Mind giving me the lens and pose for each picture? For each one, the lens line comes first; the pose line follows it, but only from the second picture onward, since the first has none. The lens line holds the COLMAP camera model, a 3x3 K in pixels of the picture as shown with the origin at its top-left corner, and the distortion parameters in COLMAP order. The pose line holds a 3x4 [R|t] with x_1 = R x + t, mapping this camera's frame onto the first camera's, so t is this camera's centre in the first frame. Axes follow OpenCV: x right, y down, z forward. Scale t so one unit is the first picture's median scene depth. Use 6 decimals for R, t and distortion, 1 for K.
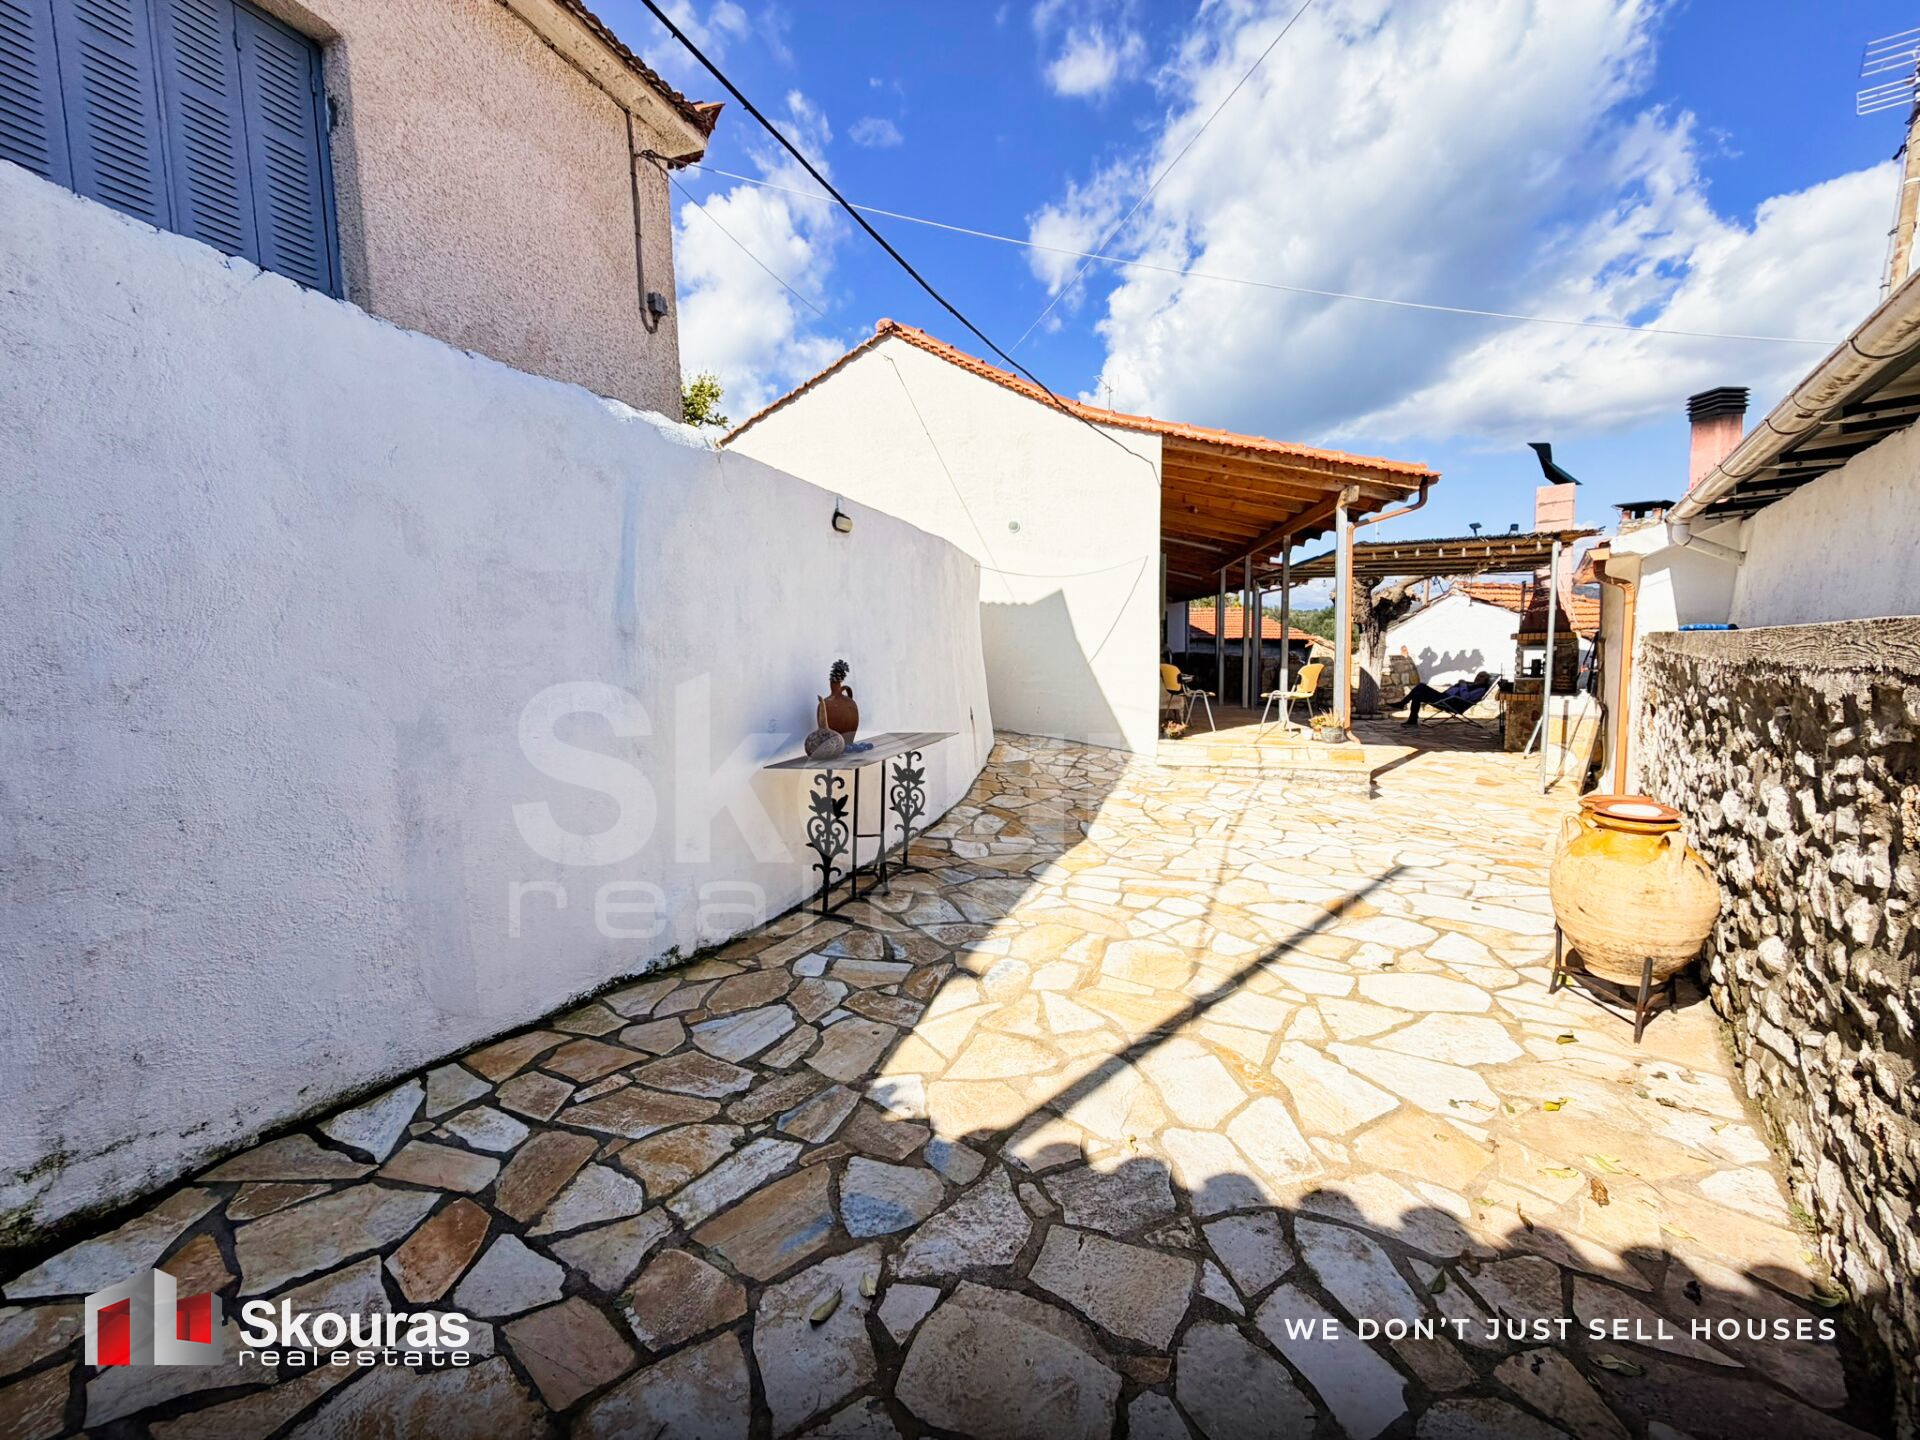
lens RADIAL K [[763.8, 0, 956.1], [0, 763.8, 721.2], [0, 0, 1]] dist [0.001281, -0.000679]
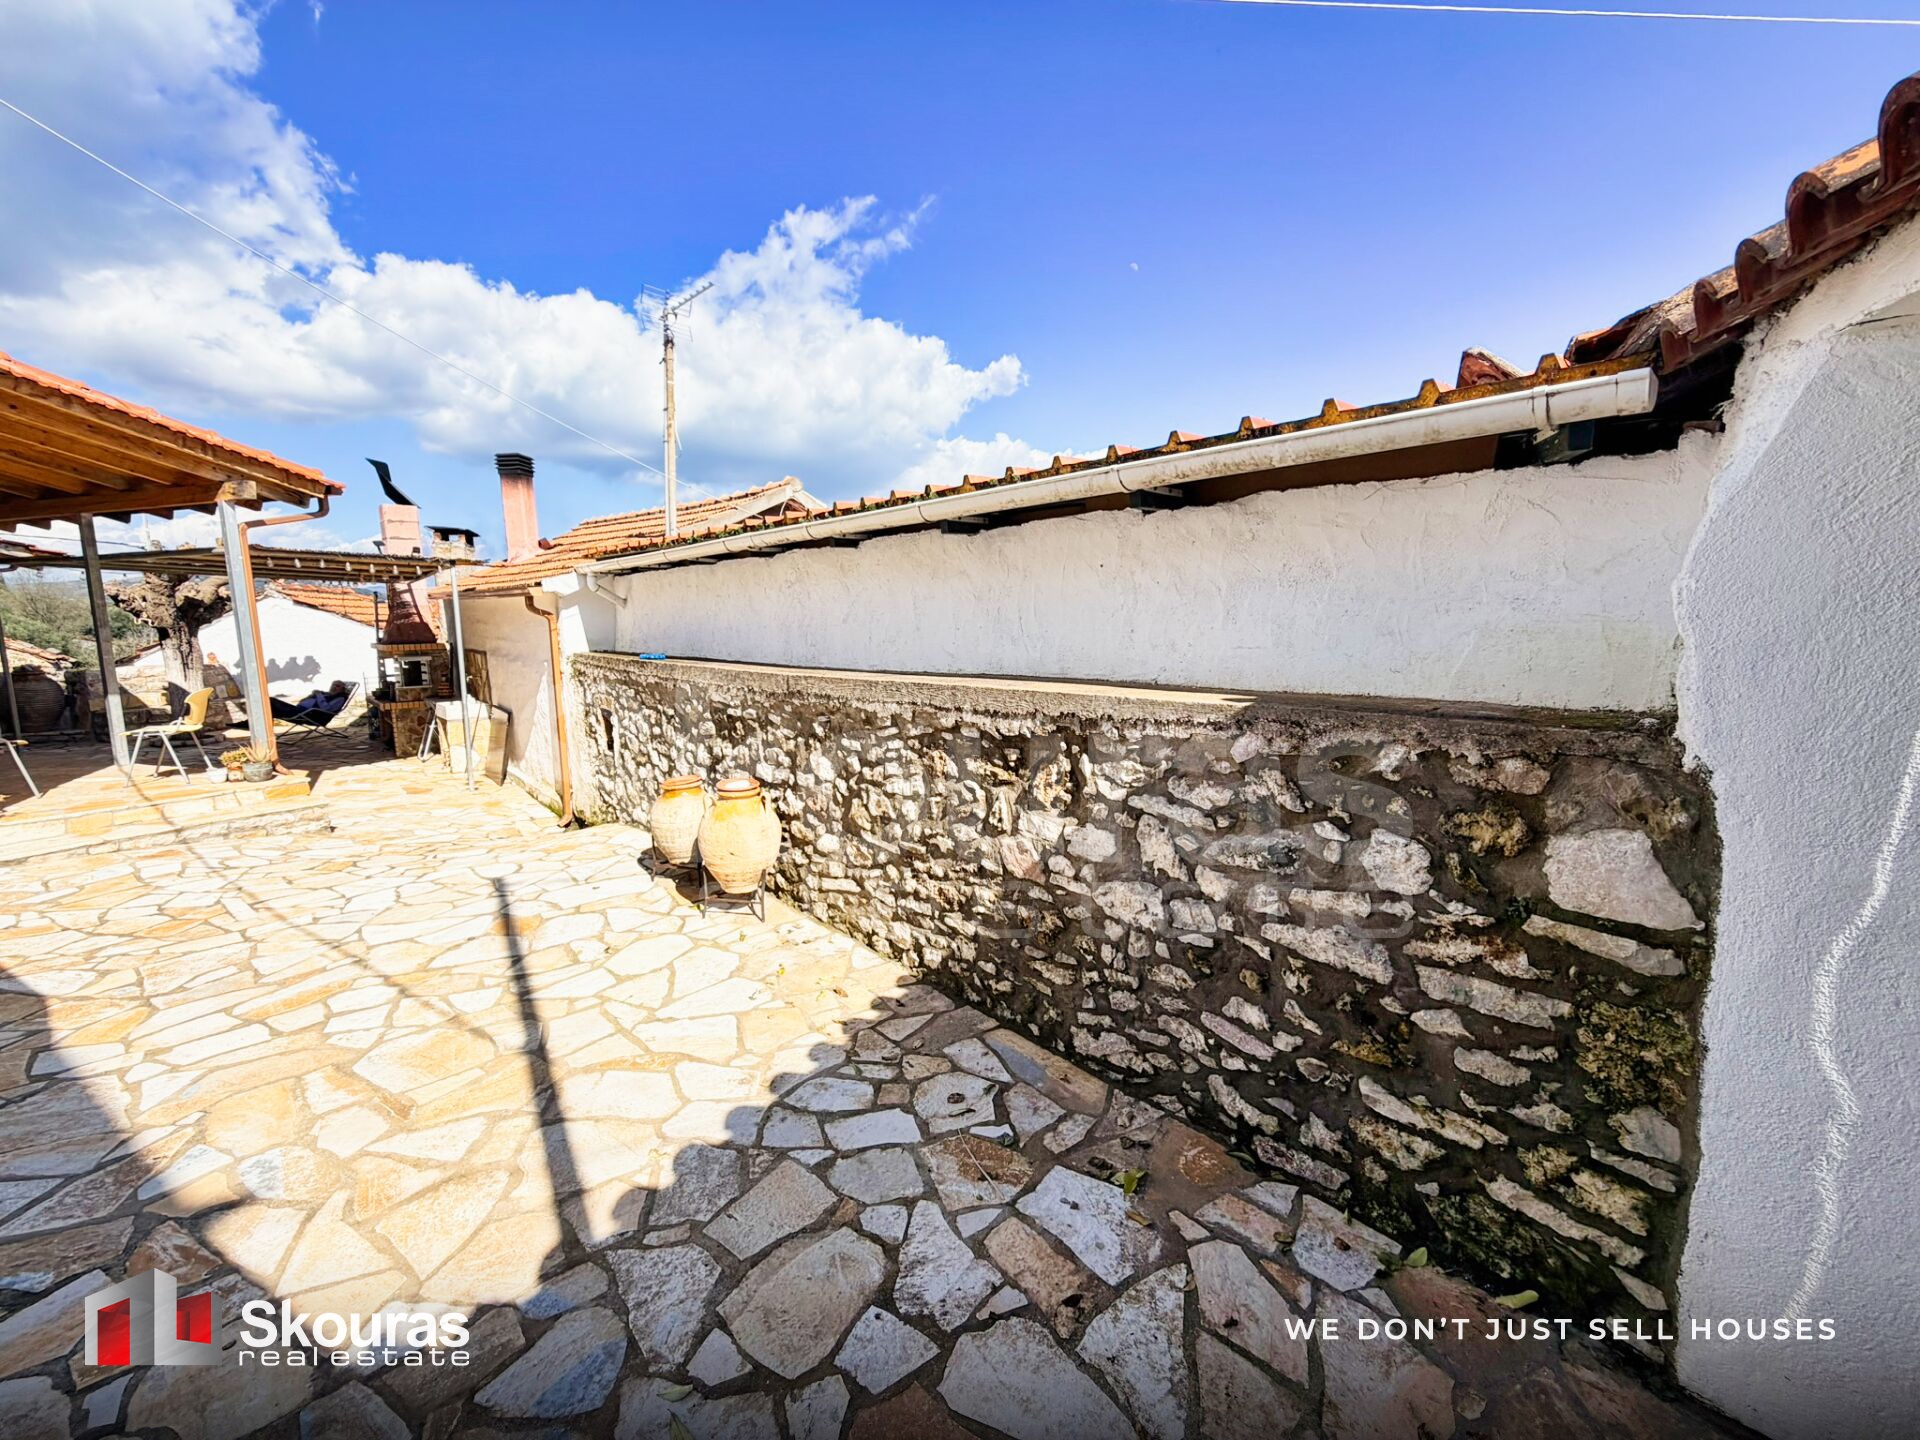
lens RADIAL K [[763.8, 0, 956.1], [0, 763.8, 721.2], [0, 0, 1]] dist [0.001281, -0.000679]
pose [[0.177161, -0.108307, 0.978204, -0.326637], [0.098290, 0.990904, 0.091912, -0.065672], [-0.979261, 0.079865, 0.186195, 0.134141]]
